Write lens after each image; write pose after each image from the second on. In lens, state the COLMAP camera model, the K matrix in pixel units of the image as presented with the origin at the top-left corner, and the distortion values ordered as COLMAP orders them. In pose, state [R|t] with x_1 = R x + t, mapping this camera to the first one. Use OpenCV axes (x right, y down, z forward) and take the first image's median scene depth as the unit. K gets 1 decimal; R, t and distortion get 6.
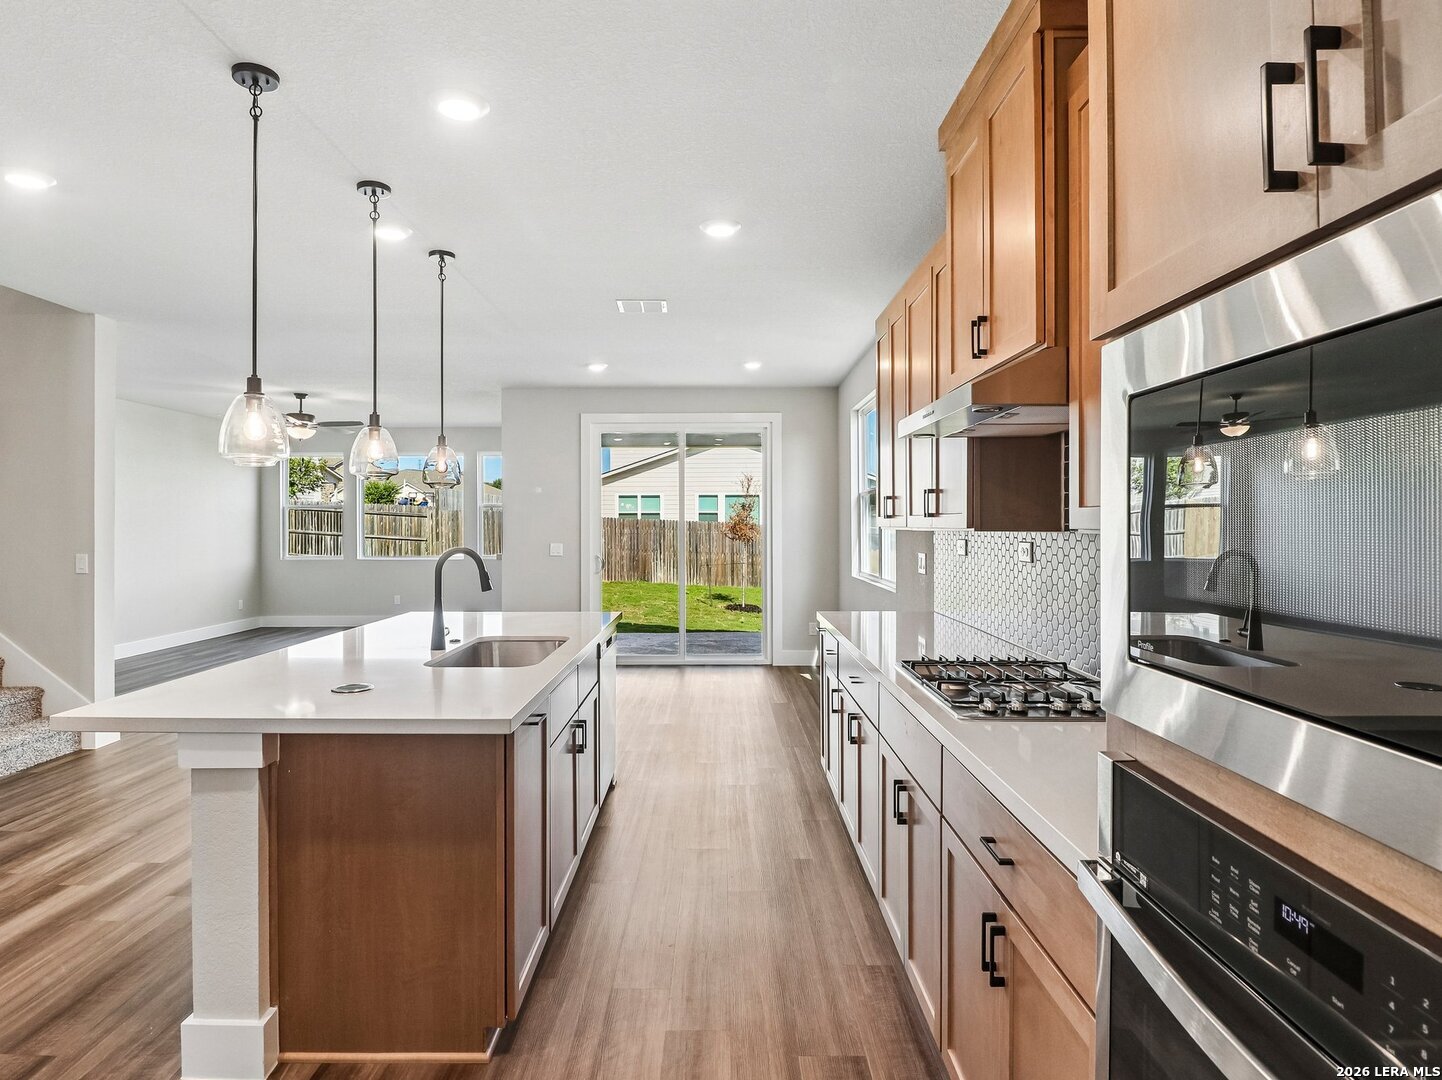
lens RADIAL K [[781.2, 0, 717.8], [0, 781.2, 521.5], [0, 0, 1]] dist [-0.003024, -0.009185]
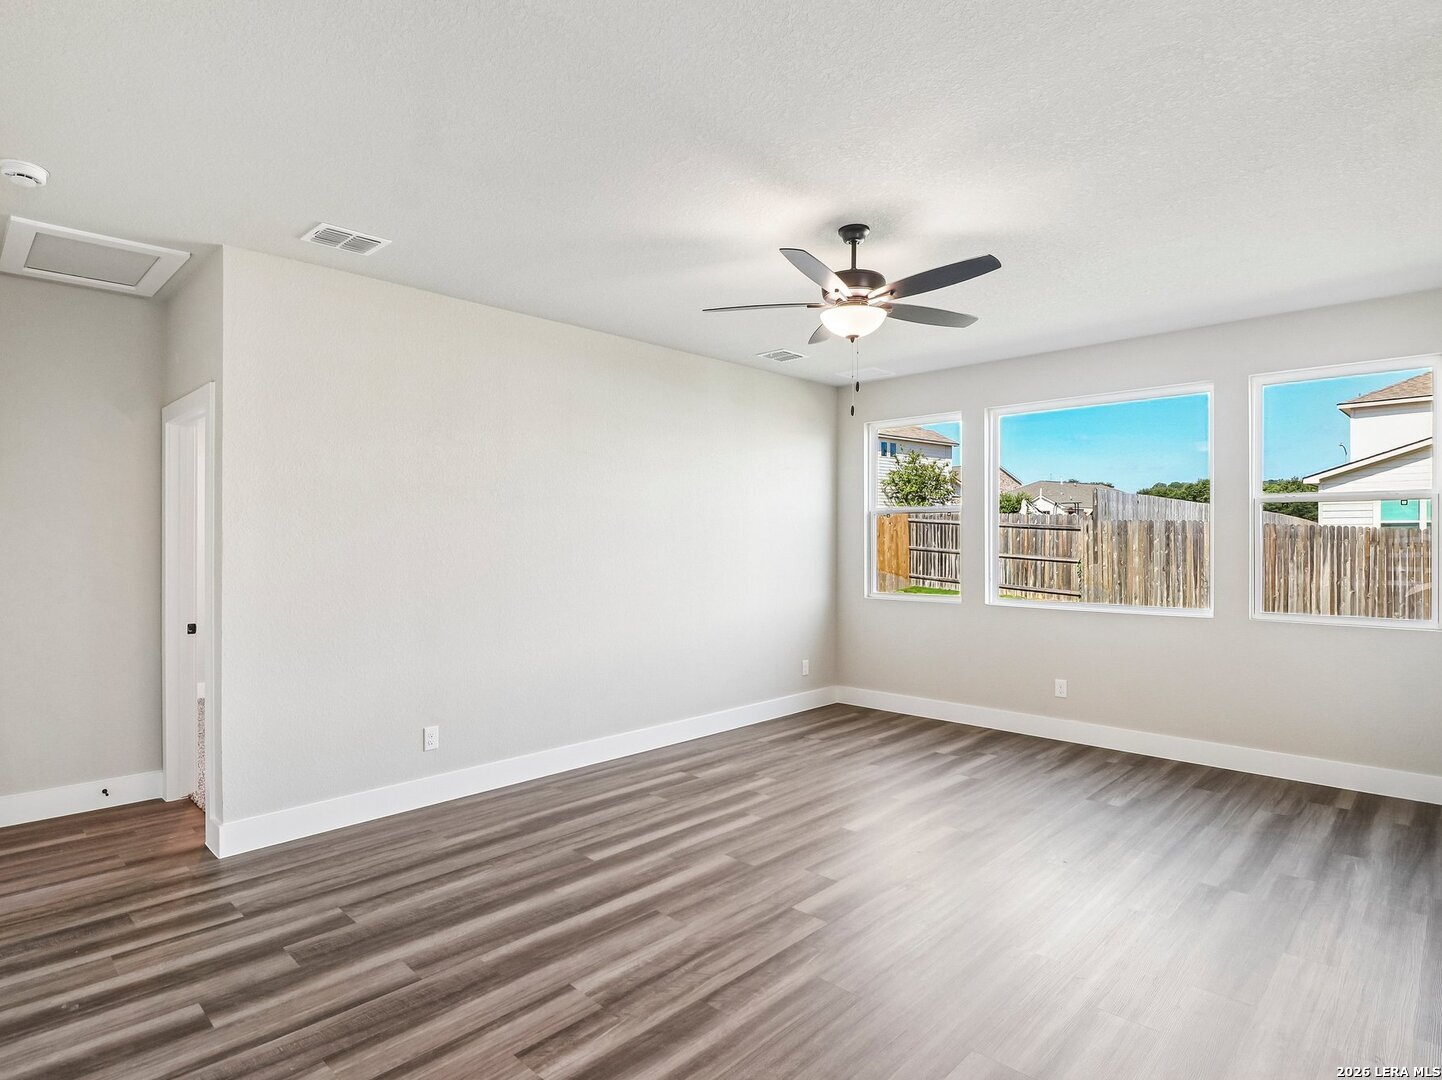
lens RADIAL K [[781.2, 0, 714.0], [0, 781.2, 542.6], [0, 0, 1]] dist [-0.003024, -0.009185]
pose [[0.717470, 0.003631, -0.696580, -0.422643], [0.001117, 0.999979, 0.006363, 0.003475], [0.696589, -0.005344, 0.717450, 0.922501]]
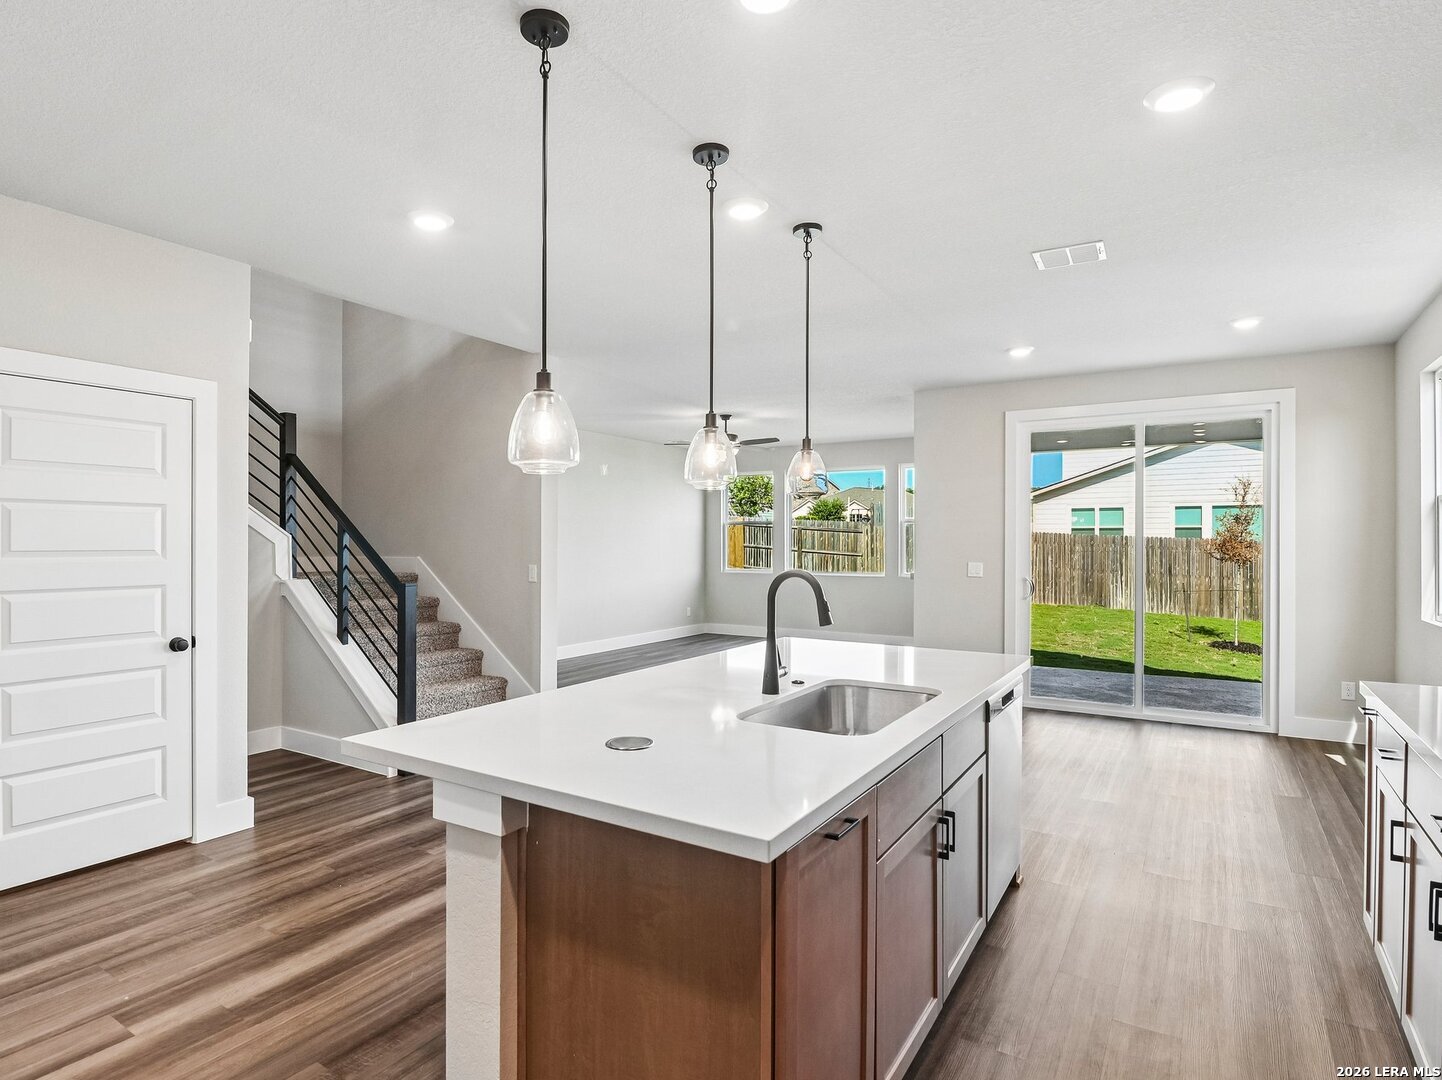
lens RADIAL K [[781.2, 0, 711.3], [0, 781.2, 540.9], [0, 0, 1]] dist [-0.003024, -0.009185]
pose [[0.844924, 0.004730, -0.534866, 0.014465], [-0.002203, 0.999983, 0.005362, -0.000229], [0.534882, -0.003352, 0.844920, 0.146634]]
